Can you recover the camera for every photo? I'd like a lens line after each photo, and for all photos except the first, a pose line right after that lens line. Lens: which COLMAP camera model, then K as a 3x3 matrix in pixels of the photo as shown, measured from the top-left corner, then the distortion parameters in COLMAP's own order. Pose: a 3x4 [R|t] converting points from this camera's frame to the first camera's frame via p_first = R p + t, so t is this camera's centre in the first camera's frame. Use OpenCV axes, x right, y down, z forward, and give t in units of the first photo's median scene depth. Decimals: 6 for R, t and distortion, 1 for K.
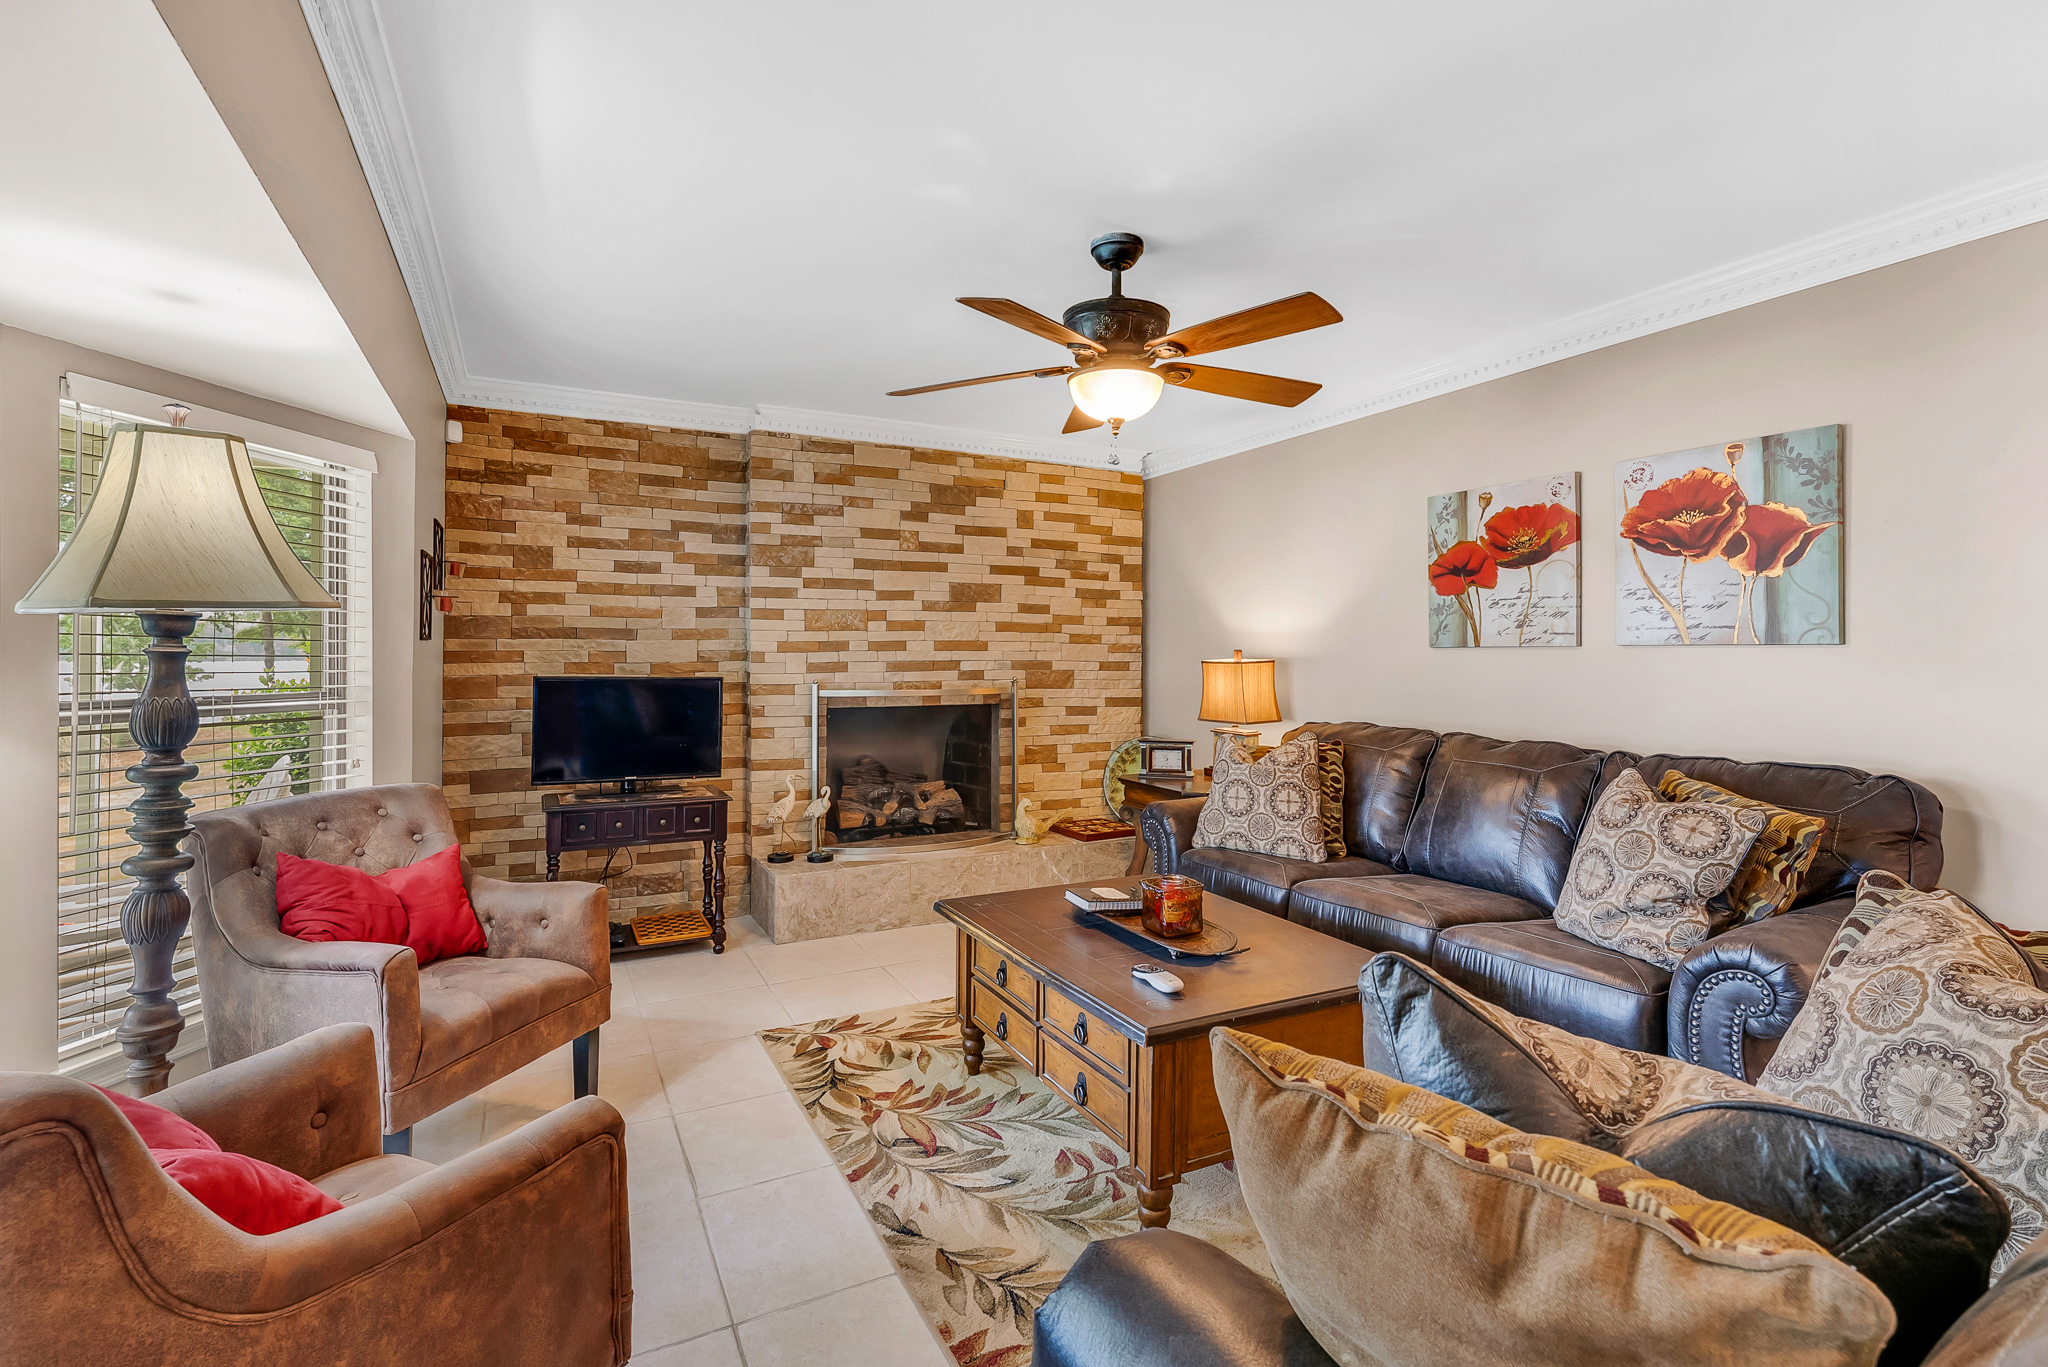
lens RADIAL K [[925.8, 0, 1014.6], [0, 925.8, 654.0], [0, 0, 1]] dist [0.000340, -0.000077]
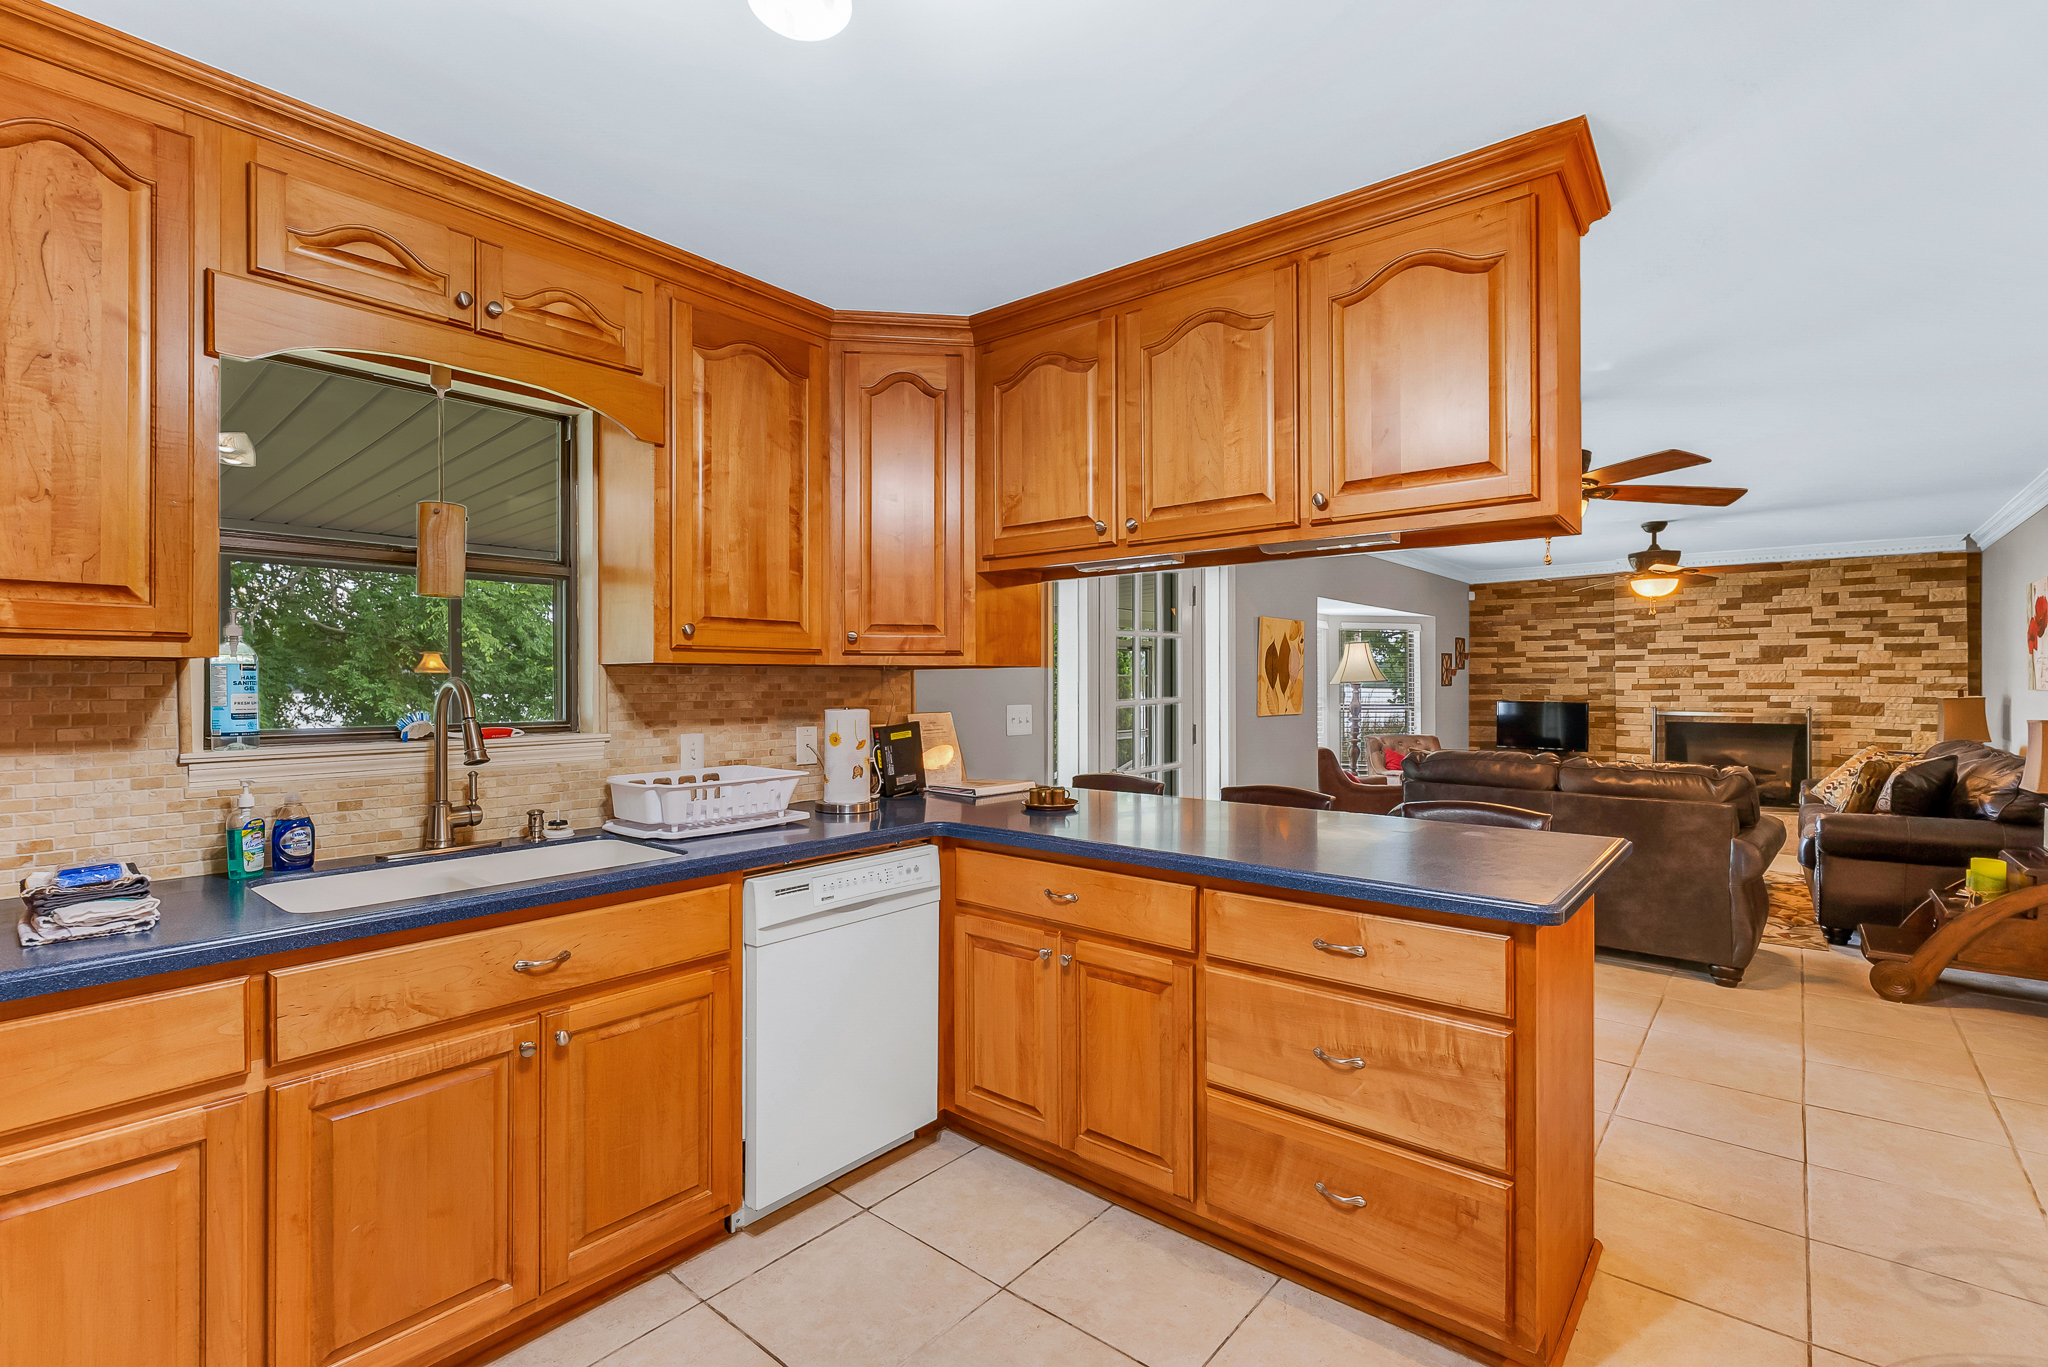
lens RADIAL K [[925.8, 0, 1027.0], [0, 925.8, 680.9], [0, 0, 1]] dist [0.000340, -0.000077]
pose [[0.387850, -0.003370, -0.921716, 0.936972], [0.005990, 0.999981, -0.001135, -0.023945], [0.921703, -0.005081, 0.387863, -0.795882]]
